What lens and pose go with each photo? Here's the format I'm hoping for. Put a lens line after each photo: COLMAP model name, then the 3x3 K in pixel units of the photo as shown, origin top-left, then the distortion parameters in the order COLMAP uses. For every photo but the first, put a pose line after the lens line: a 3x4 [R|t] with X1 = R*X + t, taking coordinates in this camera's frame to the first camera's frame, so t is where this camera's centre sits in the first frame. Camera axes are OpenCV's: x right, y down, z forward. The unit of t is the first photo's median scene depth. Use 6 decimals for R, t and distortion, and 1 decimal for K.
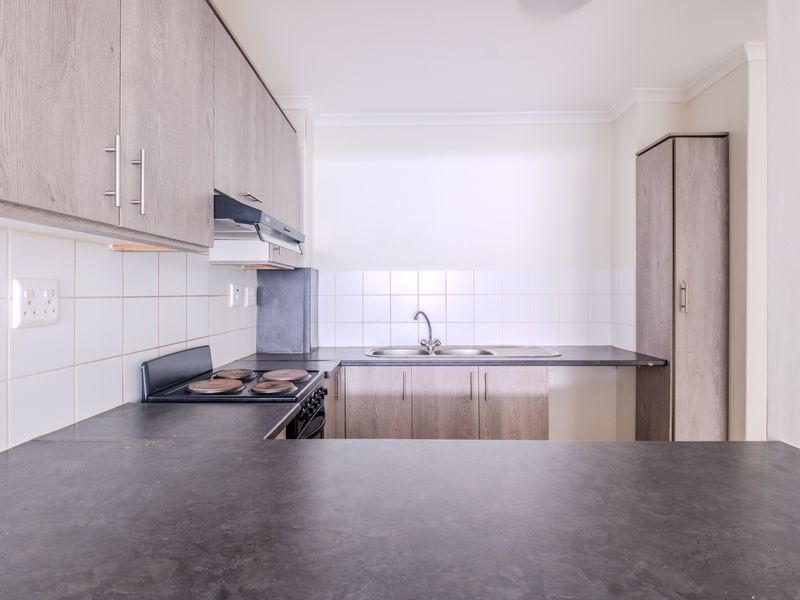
lens RADIAL K [[404.1, 0, 400.1], [0, 404.1, 296.0], [0, 0, 1]] dist [0.010742, -0.002908]
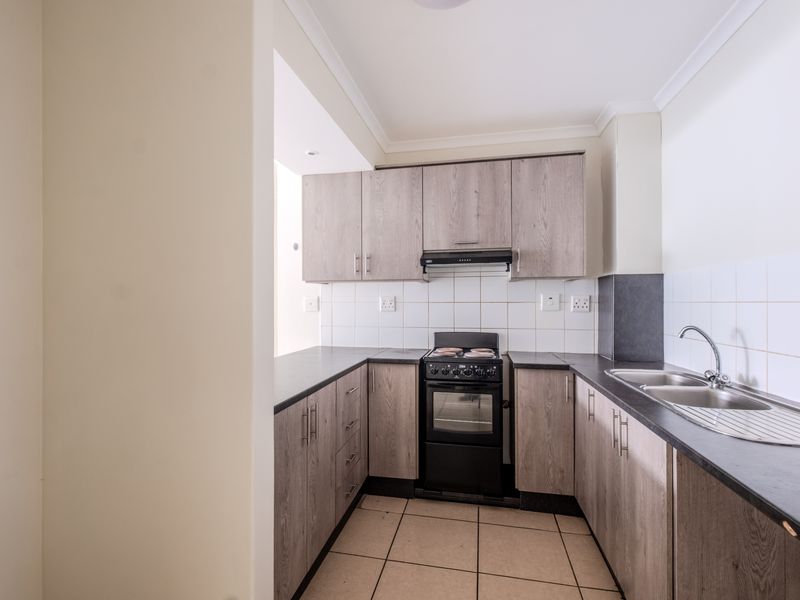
lens RADIAL K [[404.1, 0, 399.4], [0, 404.1, 300.6], [0, 0, 1]] dist [0.010742, -0.002908]
pose [[-0.139184, -0.000889, -0.990266, 1.386185], [-0.002008, 0.999998, -0.000616, -0.006516], [0.990265, 0.001903, -0.139185, 1.000405]]
